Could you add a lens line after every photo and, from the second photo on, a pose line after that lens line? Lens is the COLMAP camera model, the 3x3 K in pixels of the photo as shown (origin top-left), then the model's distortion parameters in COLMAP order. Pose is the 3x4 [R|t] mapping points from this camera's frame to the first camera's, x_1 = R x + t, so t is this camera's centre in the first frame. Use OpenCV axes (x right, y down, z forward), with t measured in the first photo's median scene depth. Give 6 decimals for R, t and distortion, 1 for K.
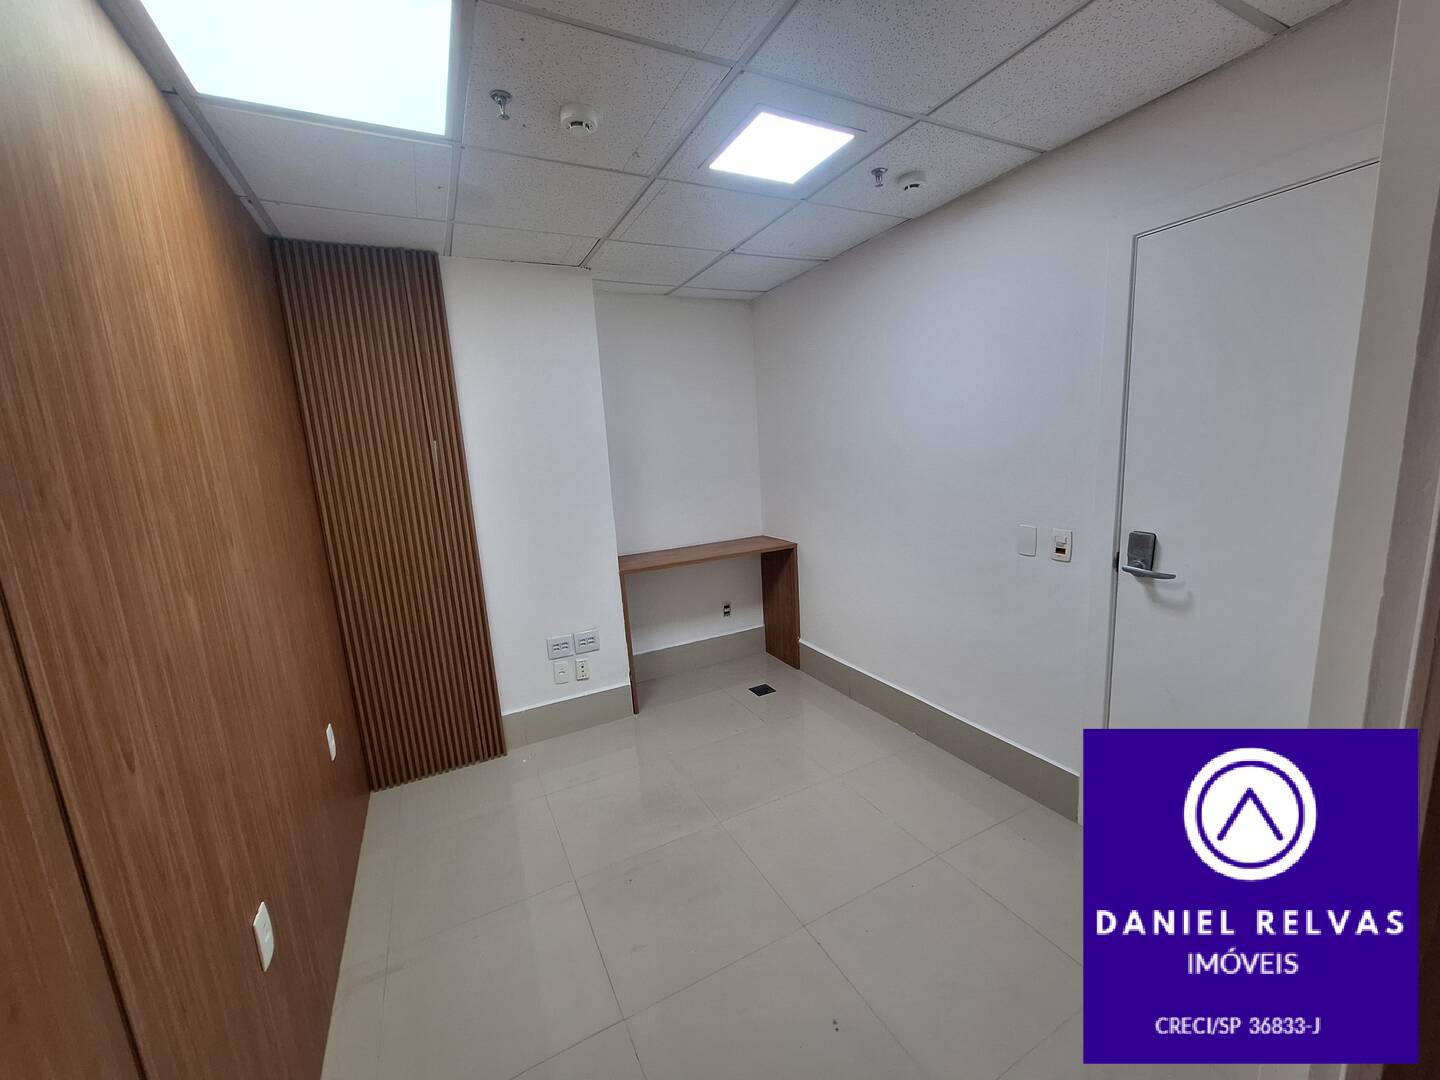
lens RADIAL K [[568.5, 0, 728.5], [0, 568.5, 541.2], [0, 0, 1]] dist [-0.002608, -0.000172]
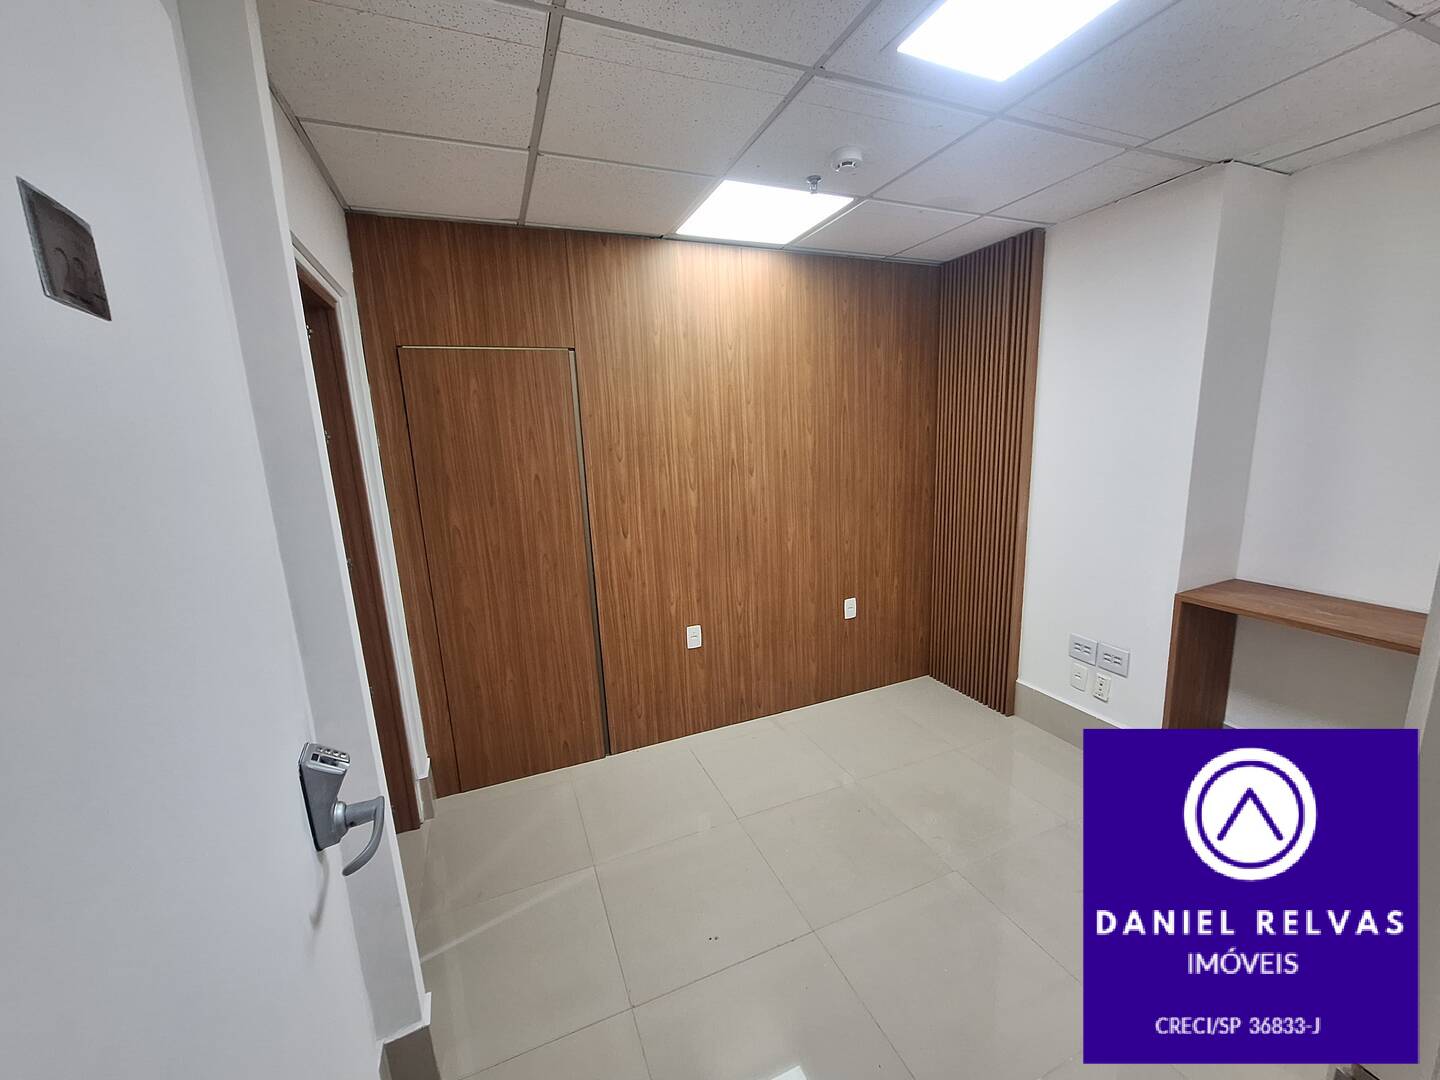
lens RADIAL K [[568.5, 0, 727.2], [0, 568.5, 542.0], [0, 0, 1]] dist [-0.002608, -0.000172]
pose [[-0.076768, 0.245278, -0.966409, 0.920108], [-0.124841, 0.959276, 0.253385, -0.209076], [0.989202, 0.140099, -0.043021, 0.781658]]
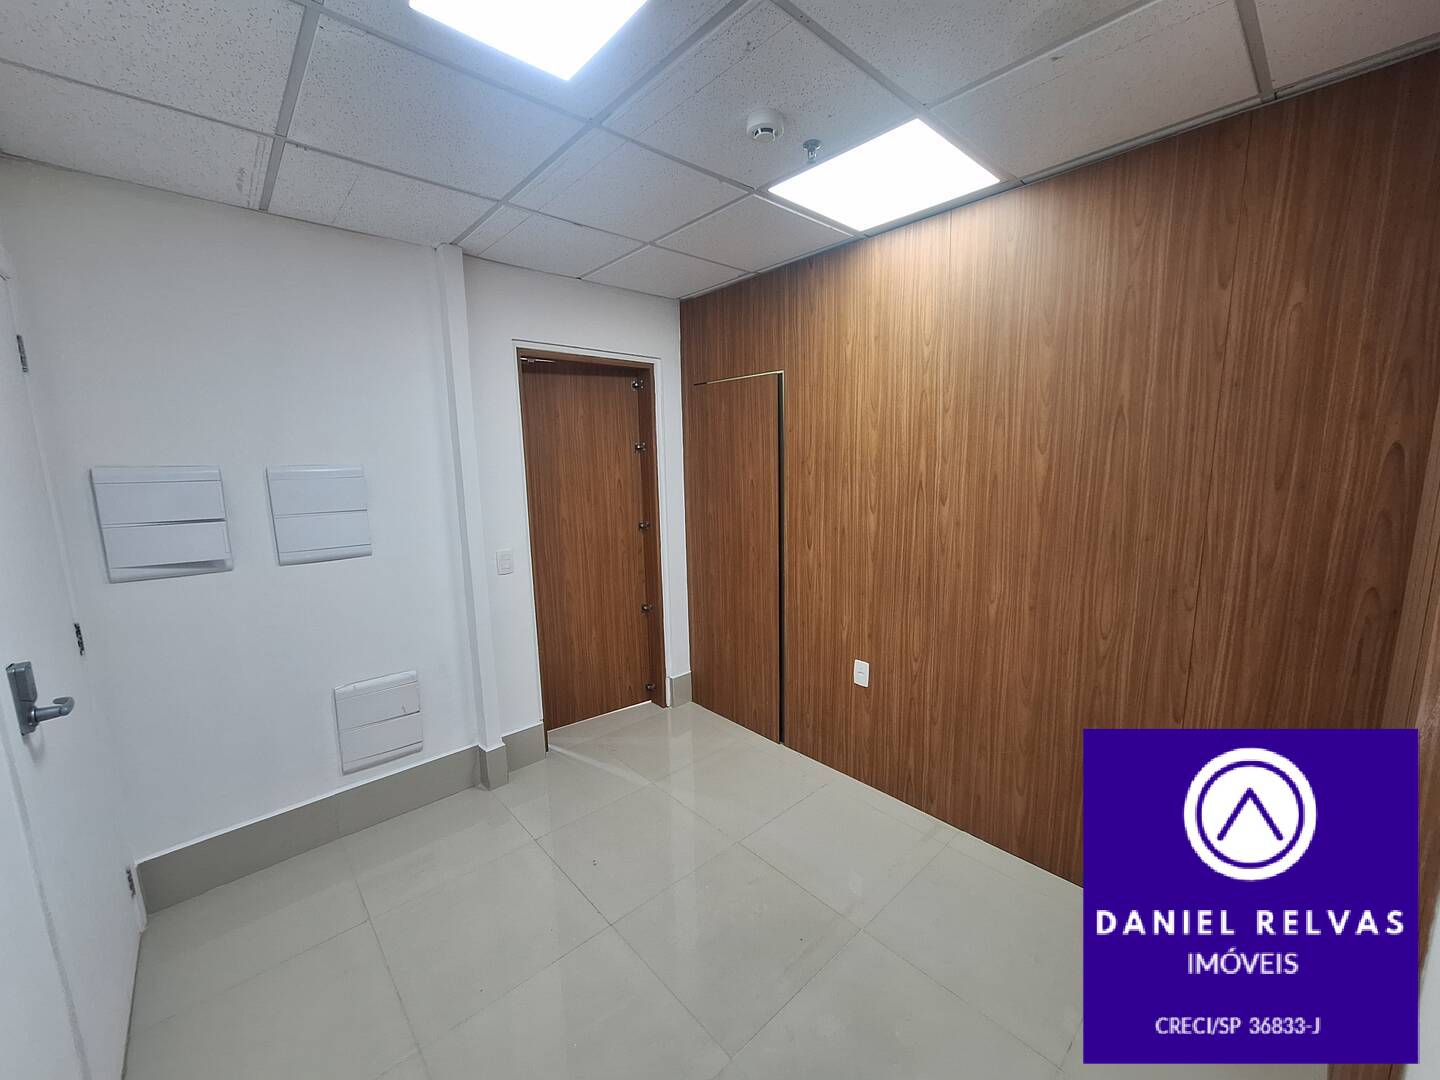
lens RADIAL K [[568.5, 0, 721.1], [0, 568.5, 542.8], [0, 0, 1]] dist [-0.002608, -0.000172]
pose [[-0.961640, 0.115577, -0.248777, 0.115452], [0.028001, 0.943528, 0.330108, -0.333268], [0.272881, 0.310480, -0.910570, 1.761195]]
